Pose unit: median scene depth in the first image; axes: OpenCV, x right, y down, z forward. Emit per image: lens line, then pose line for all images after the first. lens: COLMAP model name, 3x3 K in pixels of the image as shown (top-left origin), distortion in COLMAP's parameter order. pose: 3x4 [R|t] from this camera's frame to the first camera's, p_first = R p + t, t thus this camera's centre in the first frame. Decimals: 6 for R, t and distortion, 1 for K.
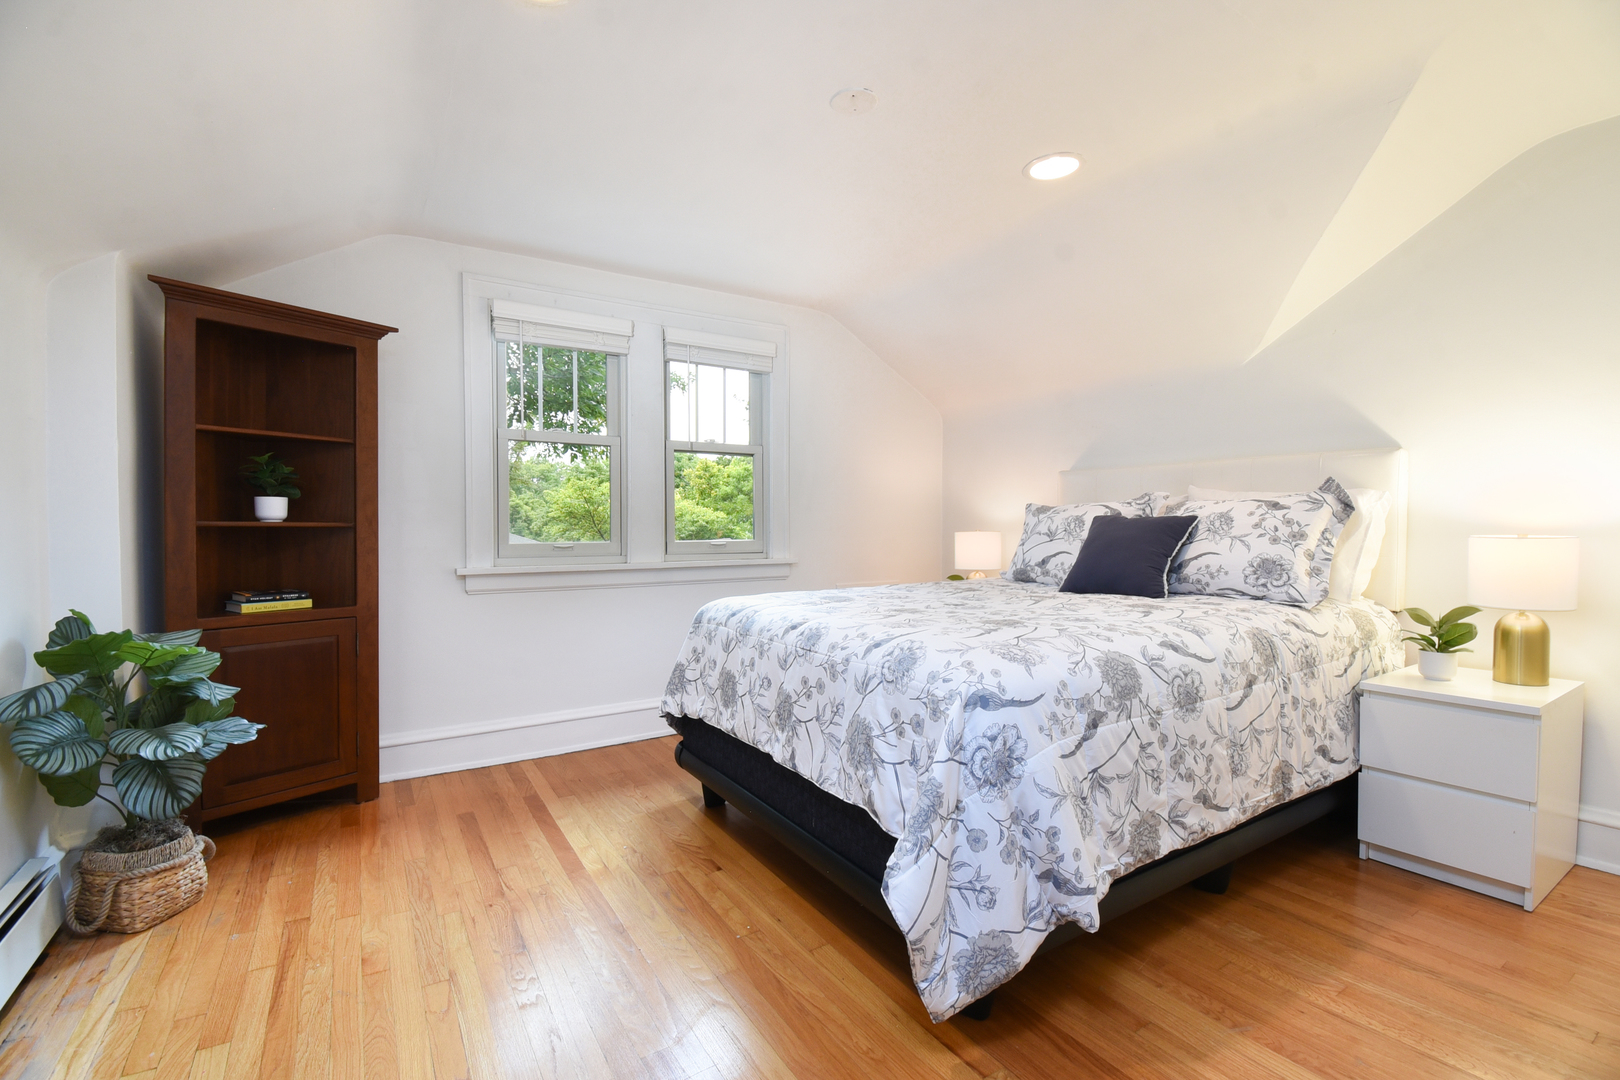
lens RADIAL K [[716.7, 0, 807.2], [0, 716.7, 537.6], [0, 0, 1]] dist [-0.004707, -0.005290]
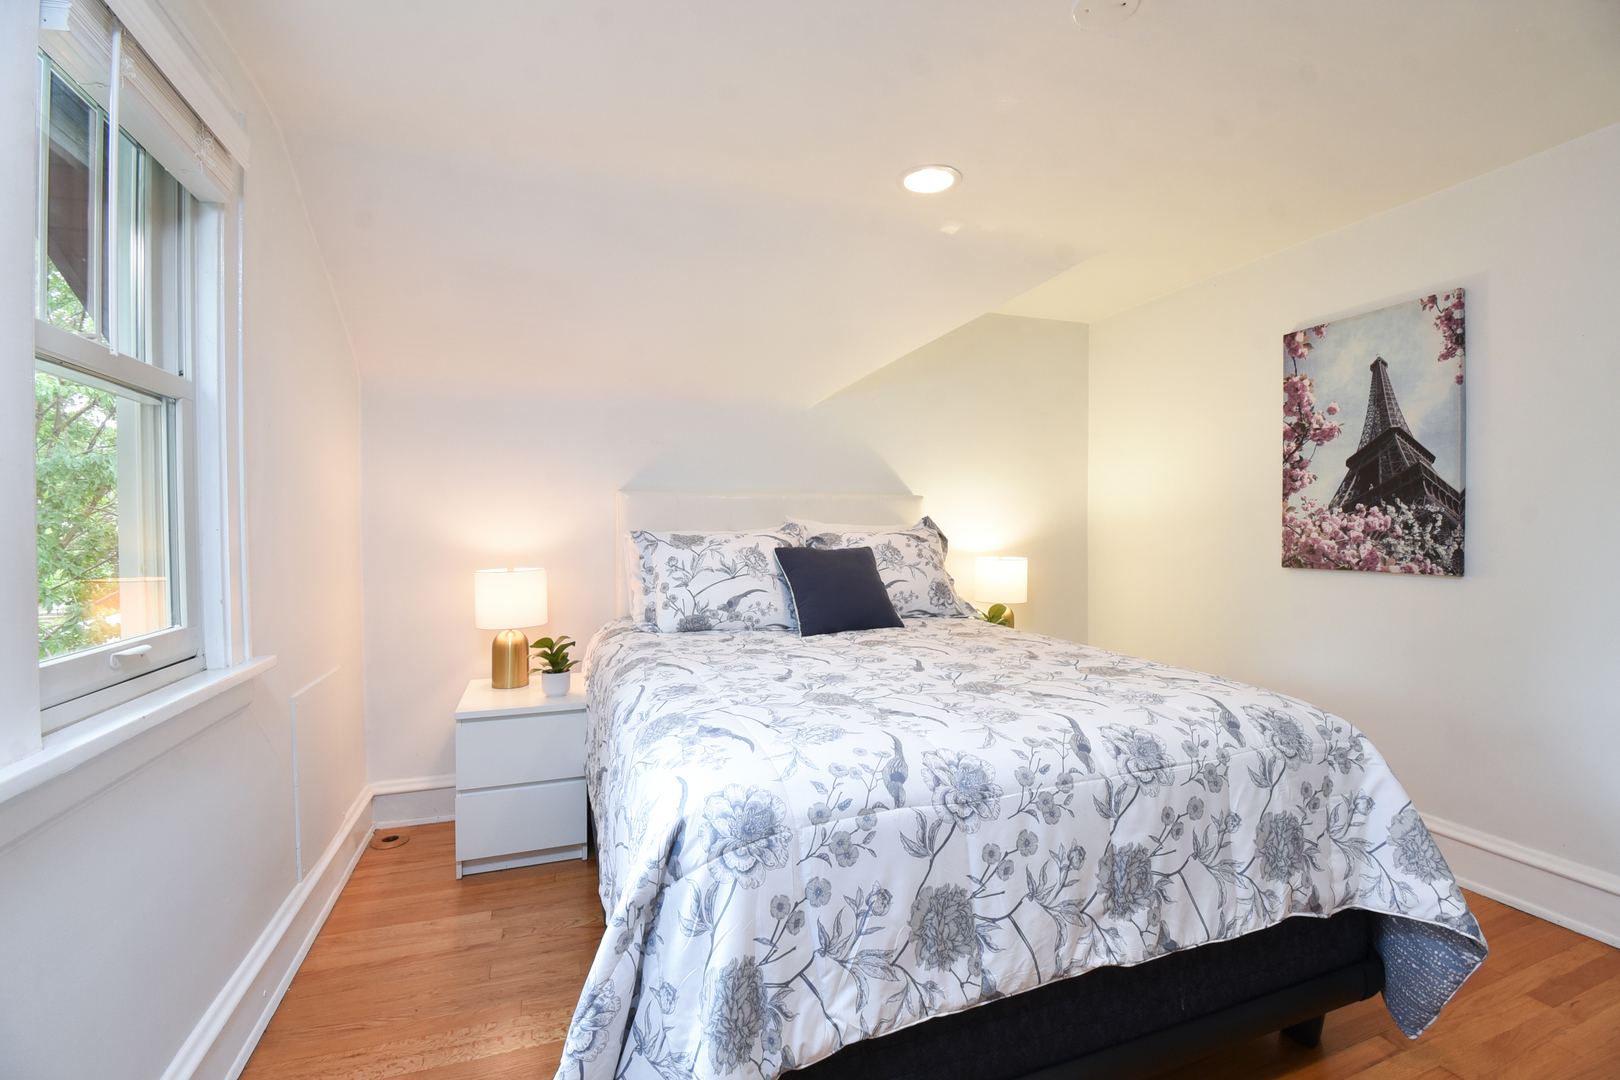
lens RADIAL K [[716.7, 0, 810.4], [0, 716.7, 535.6], [0, 0, 1]] dist [-0.004707, -0.005290]
pose [[0.202506, -0.011141, 0.979218, -0.606761], [0.021002, 0.999755, 0.007031, -0.064440], [-0.979056, 0.019142, 0.202690, 0.975542]]
